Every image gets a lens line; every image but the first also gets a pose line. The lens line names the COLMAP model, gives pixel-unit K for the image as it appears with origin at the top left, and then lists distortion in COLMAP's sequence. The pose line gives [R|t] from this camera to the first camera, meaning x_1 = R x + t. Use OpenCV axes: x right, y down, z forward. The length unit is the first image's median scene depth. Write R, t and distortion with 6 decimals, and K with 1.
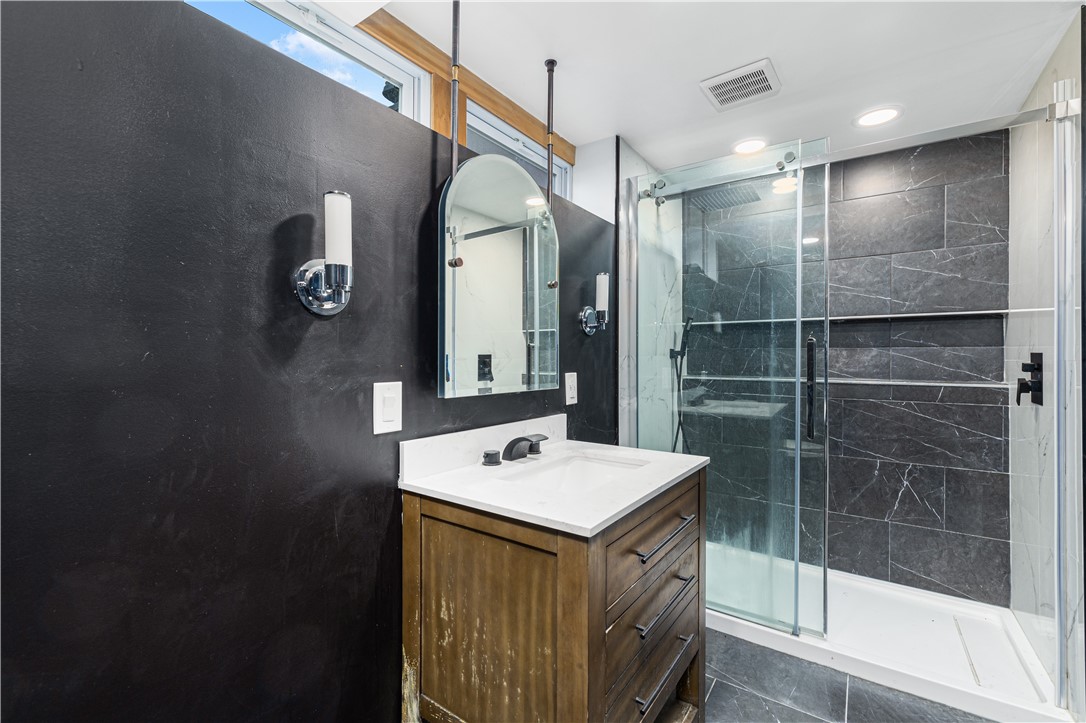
lens RADIAL K [[463.2, 0, 545.3], [0, 463.2, 355.6], [0, 0, 1]] dist [0.000753, 0.002579]
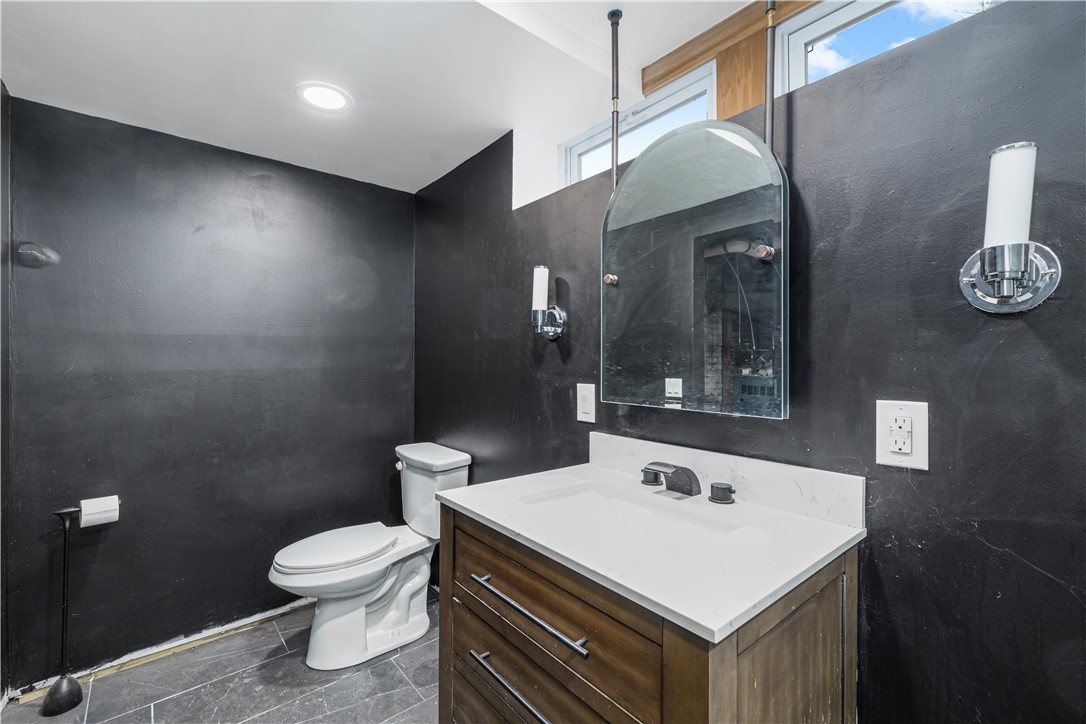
lens RADIAL K [[463.2, 0, 544.7], [0, 463.2, 362.1], [0, 0, 1]] dist [0.000753, 0.002579]
pose [[-0.254775, -0.003523, -0.966994, 0.959175], [-0.005482, 0.999983, -0.002199, -0.001769], [0.966985, 0.004741, -0.254790, 1.202286]]
